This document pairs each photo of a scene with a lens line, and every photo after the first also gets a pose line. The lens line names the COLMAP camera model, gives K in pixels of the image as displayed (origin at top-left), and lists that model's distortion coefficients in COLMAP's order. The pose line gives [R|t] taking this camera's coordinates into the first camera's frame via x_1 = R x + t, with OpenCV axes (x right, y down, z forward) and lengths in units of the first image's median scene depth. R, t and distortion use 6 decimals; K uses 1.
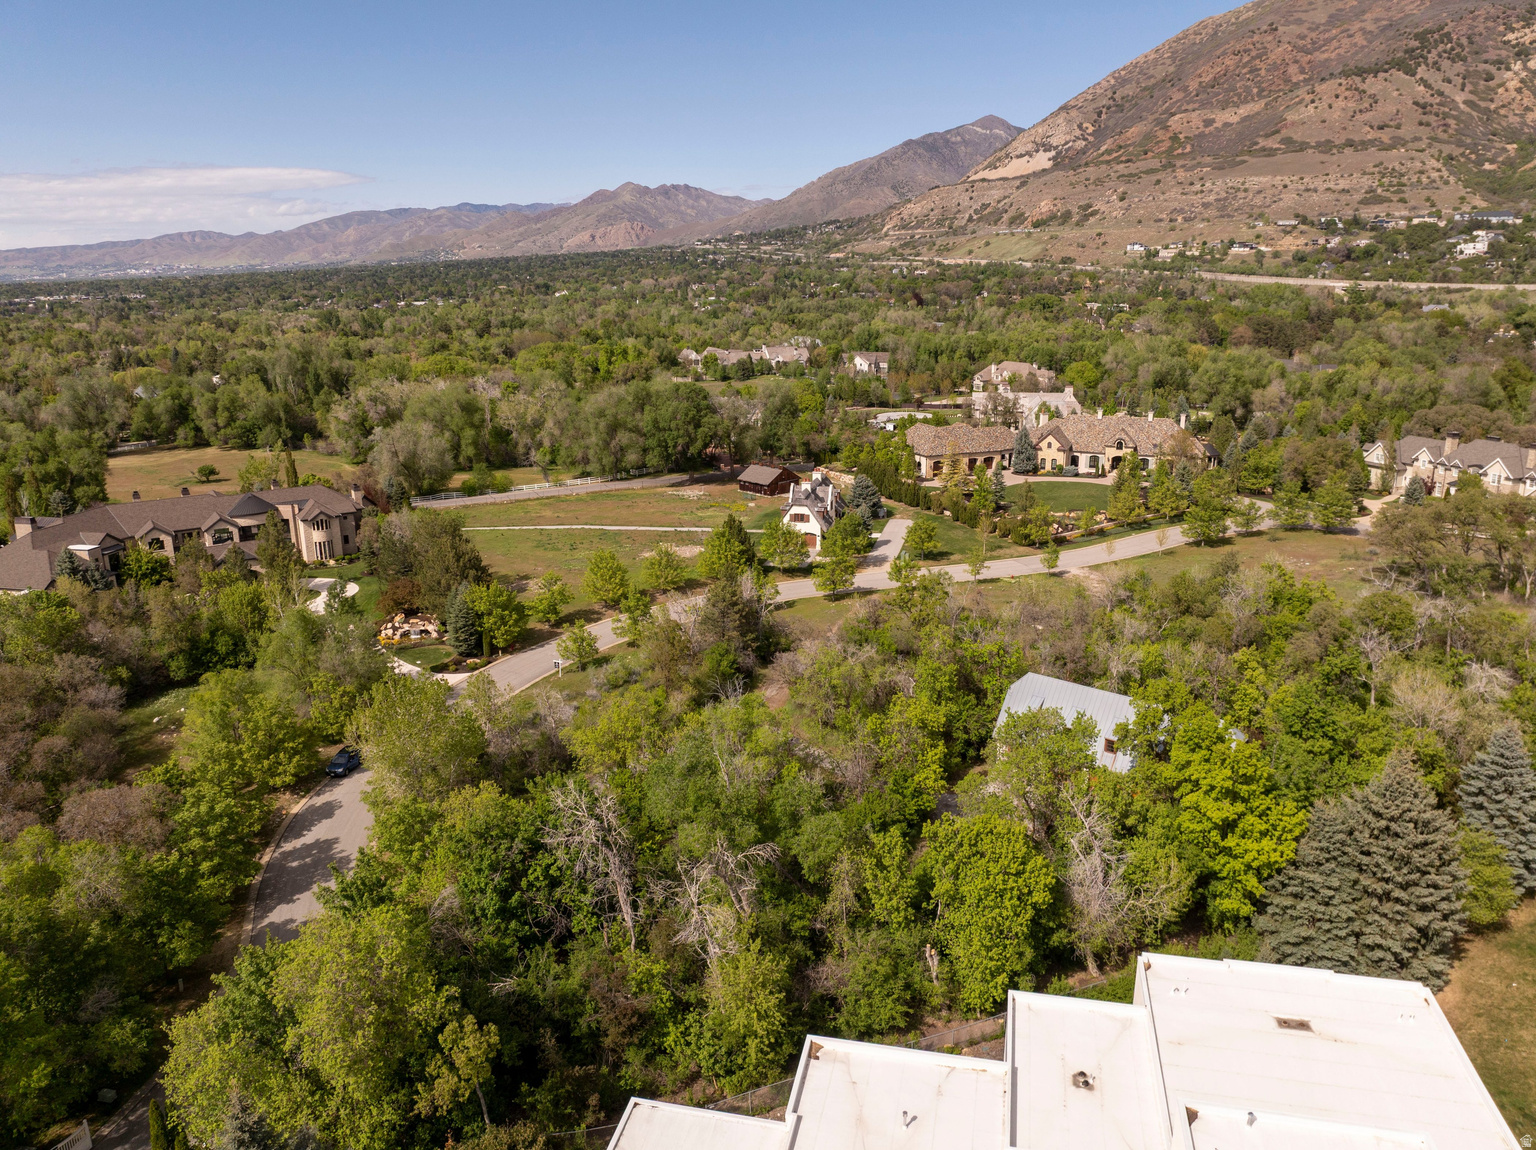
lens RADIAL K [[1087.3, 0, 768.0], [0, 1087.3, 575.0], [0, 0, 1]] dist [-0.055309, 0.028297]
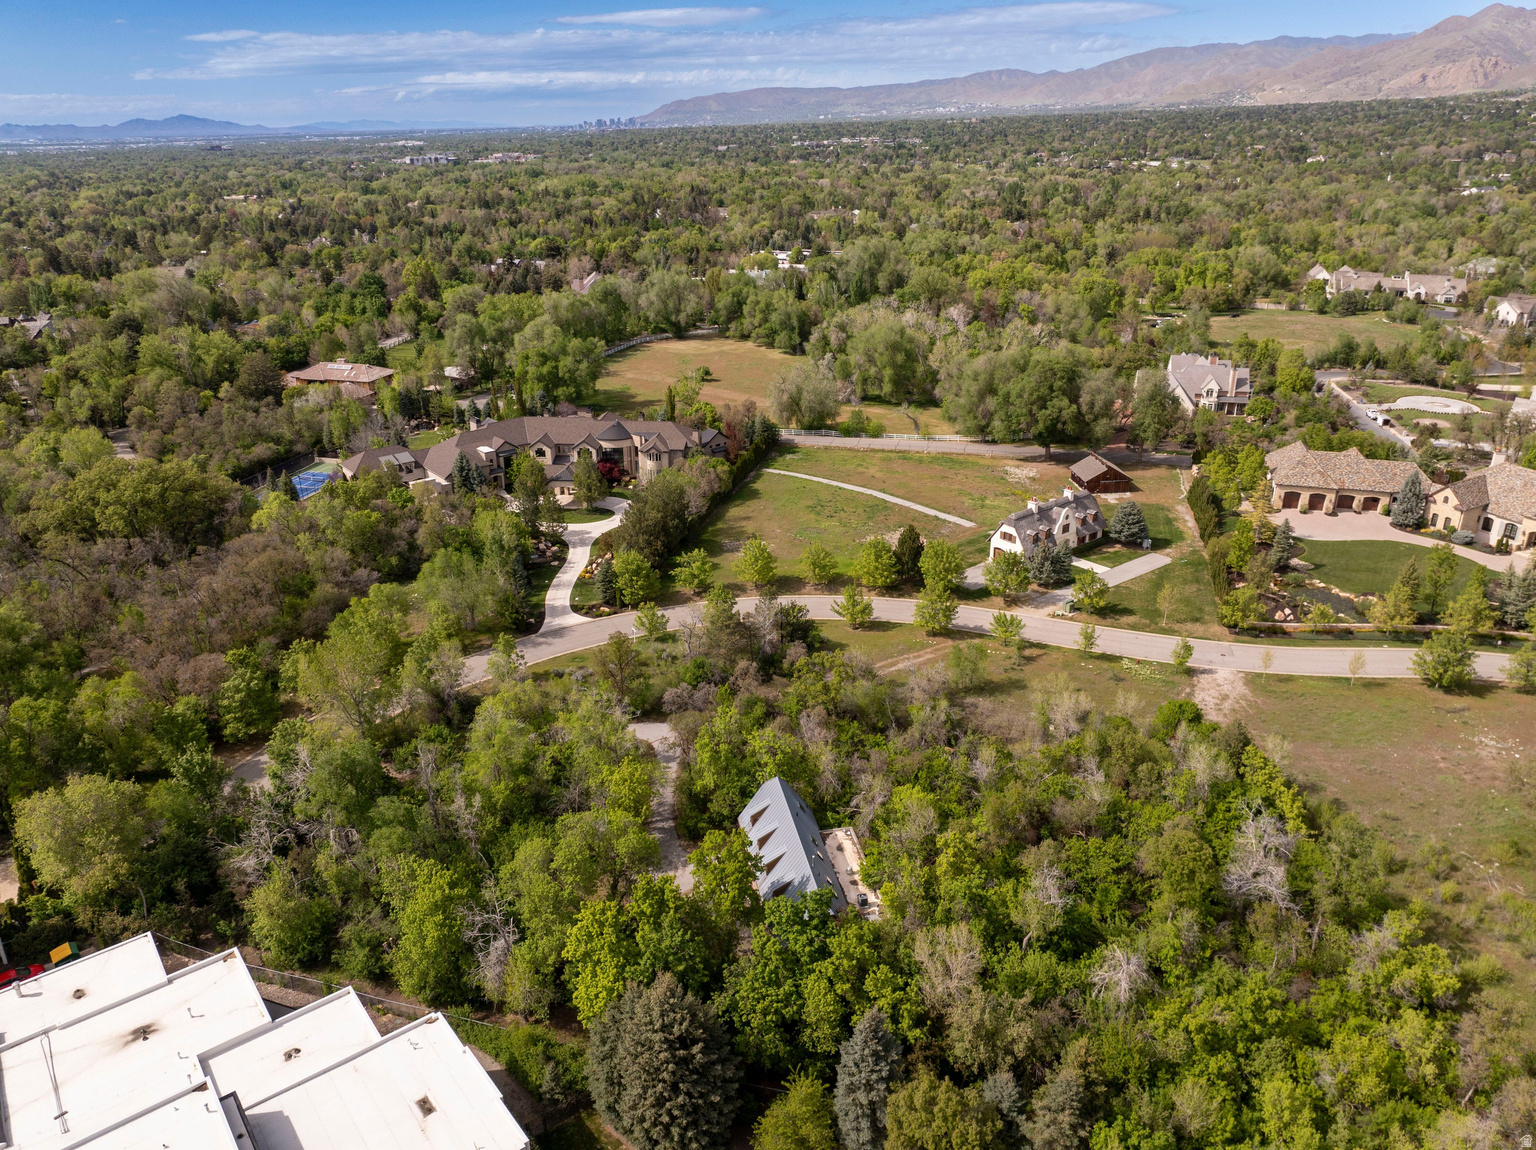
lens RADIAL K [[1087.3, 0, 768.0], [0, 1087.3, 575.0], [0, 0, 1]] dist [-0.055309, 0.028297]
pose [[0.778067, 0.249342, -0.576576, 0.333382], [-0.168610, 0.967064, 0.190678, -0.129704], [0.605130, -0.051144, 0.794482, 0.048649]]
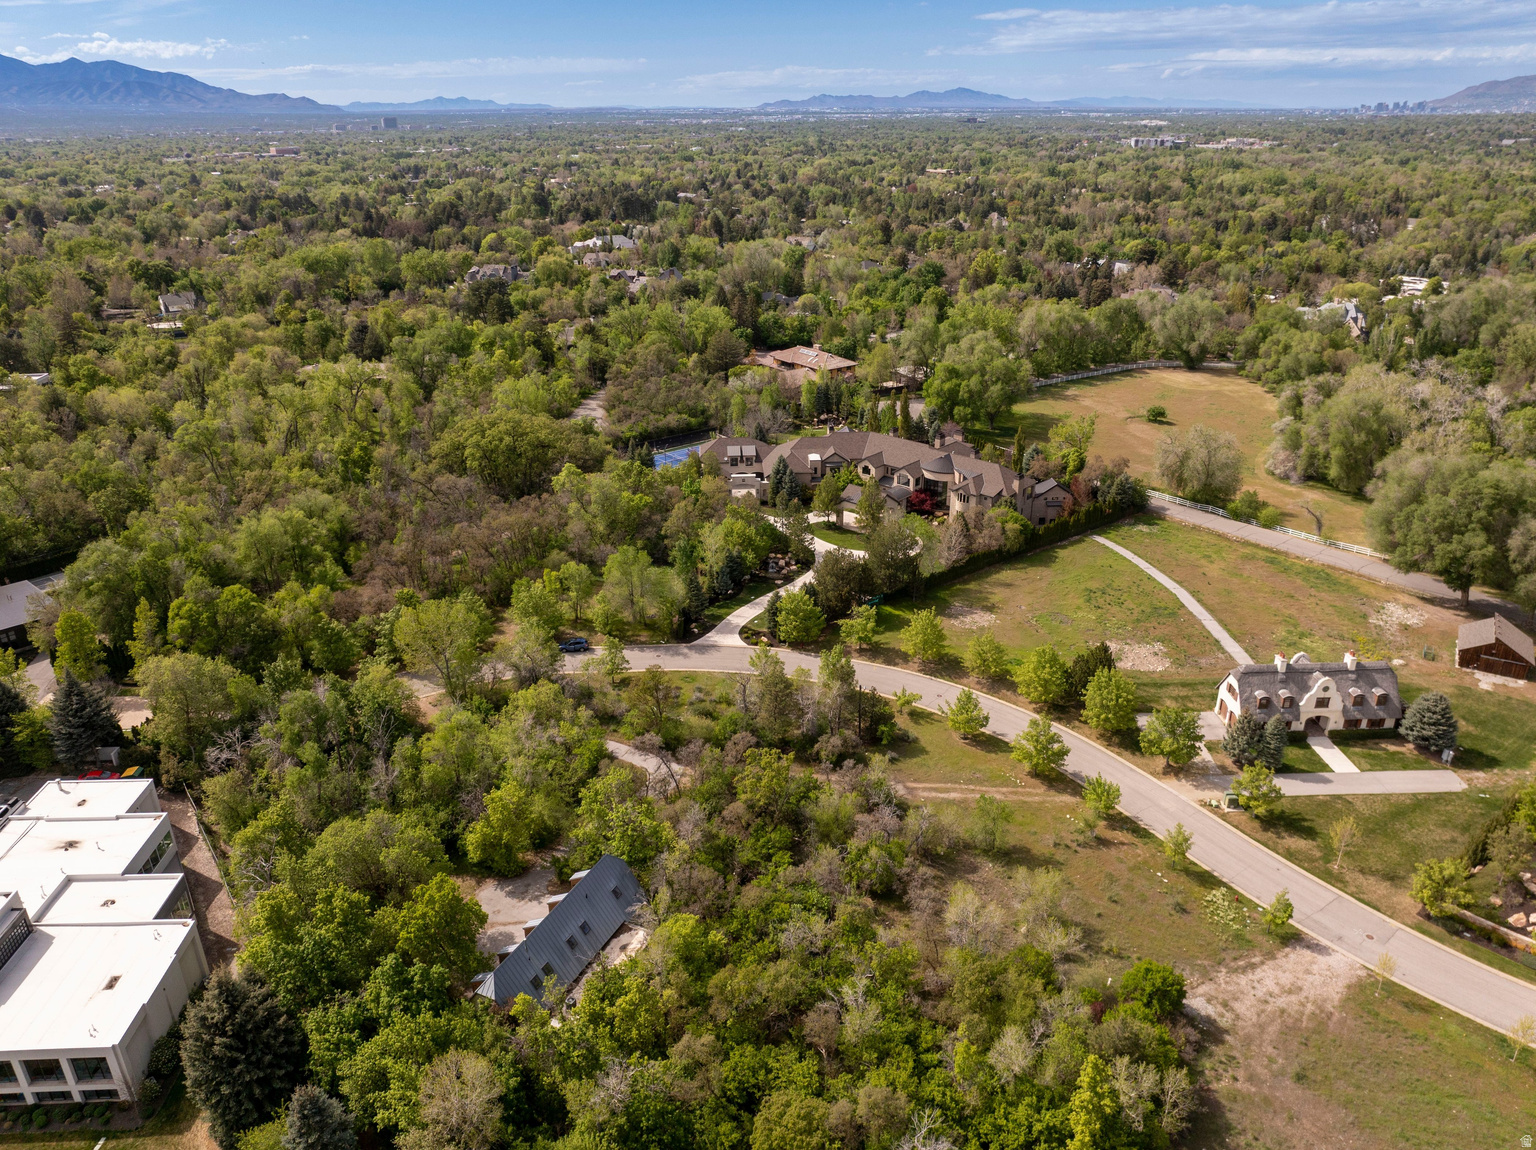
lens RADIAL K [[1087.3, 0, 768.0], [0, 1087.3, 575.0], [0, 0, 1]] dist [-0.055309, 0.028297]
pose [[0.249343, 0.399836, -0.882020, 0.461282], [-0.256671, 0.905500, 0.337921, -0.234780], [0.933782, 0.142130, 0.328406, 0.303745]]
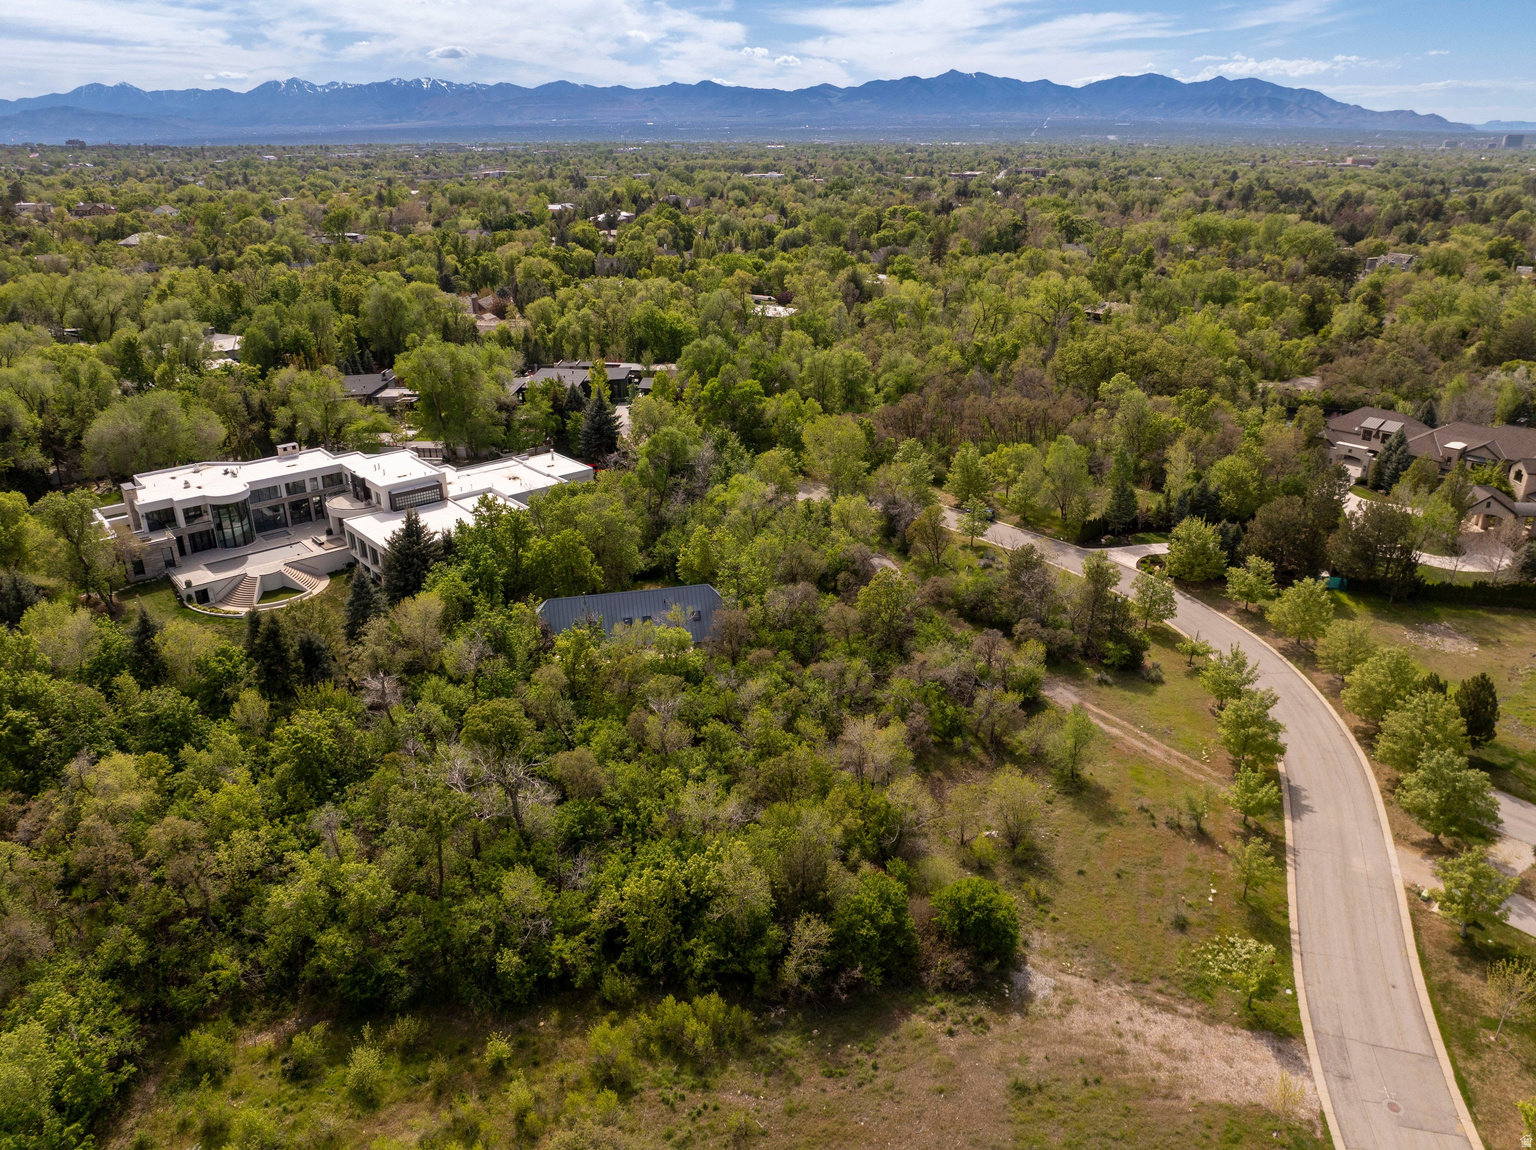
lens RADIAL K [[1087.3, 0, 768.0], [0, 1087.3, 575.0], [0, 0, 1]] dist [-0.055309, 0.028297]
pose [[-0.613009, 0.317575, -0.723440, 0.447436], [-0.195053, 0.826485, 0.528088, -0.240890], [0.765620, 0.464832, -0.444698, 0.645651]]
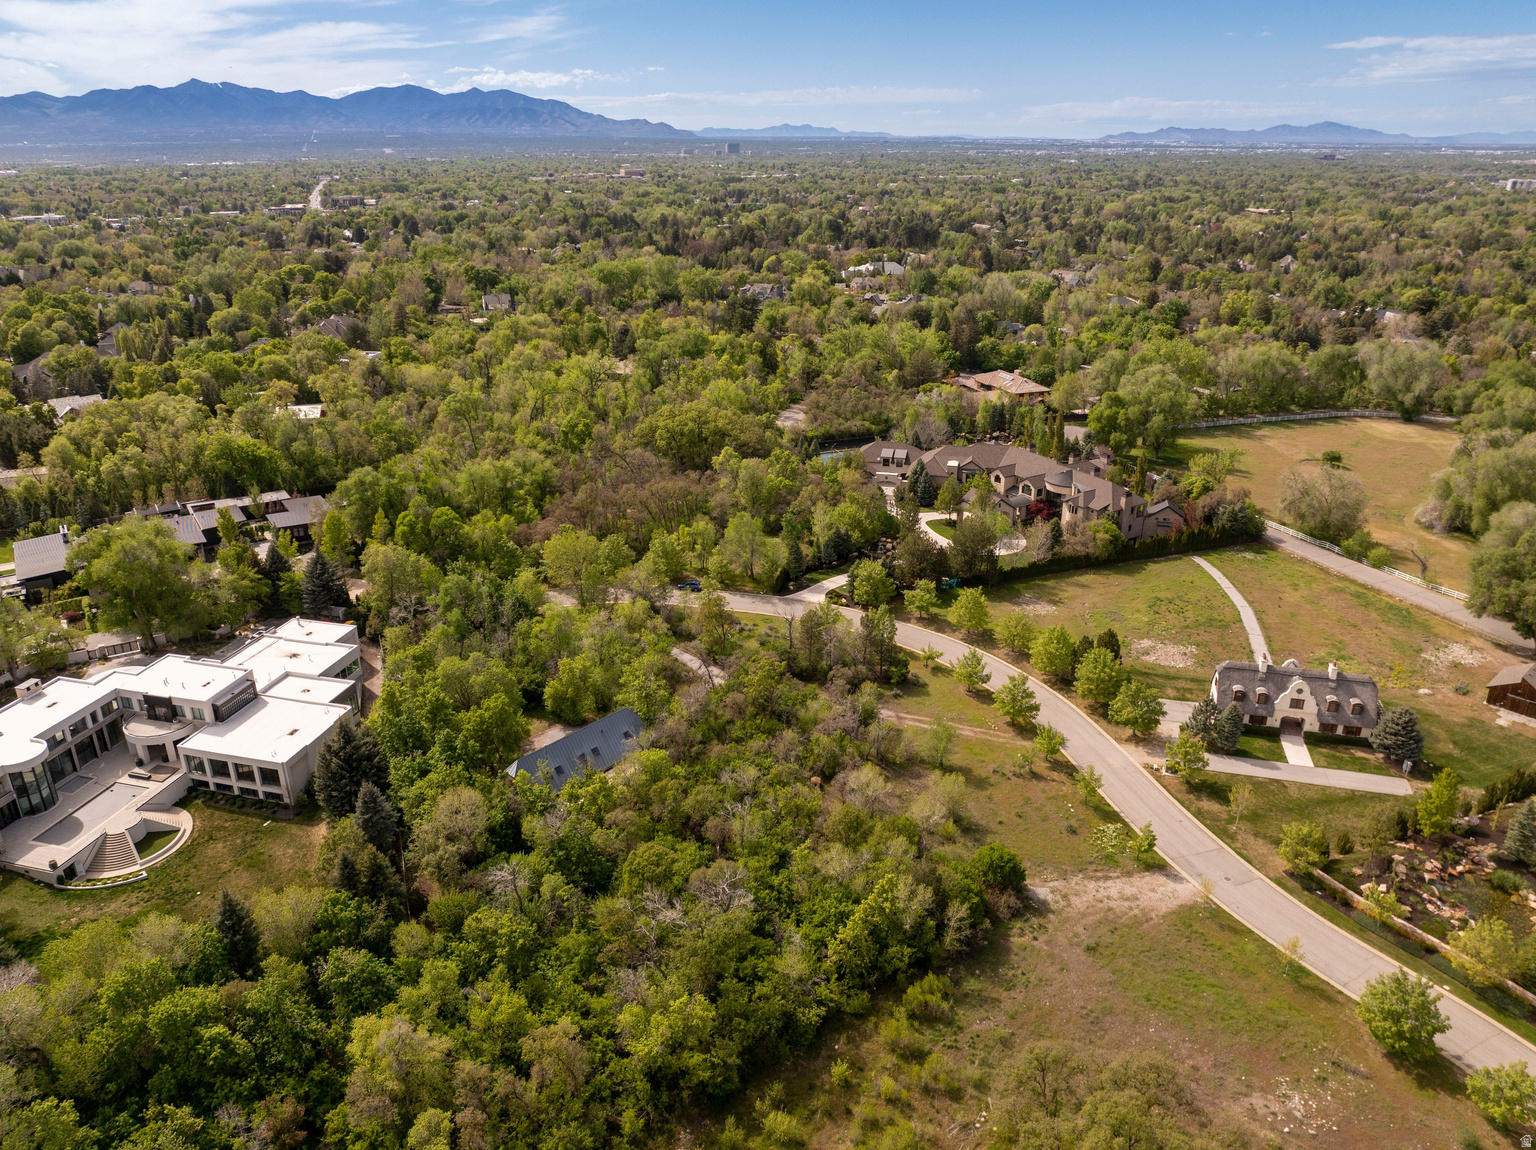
lens RADIAL K [[1081.3, 0, 768.5], [0, 1081.3, 600.5], [0, 0, 1]] dist [-0.040711, 0.006190]
pose [[-0.039504, 0.411586, -0.910515, 0.620287], [-0.264451, 0.874427, 0.406746, -0.283074], [0.963590, 0.256855, 0.074301, 0.420310]]
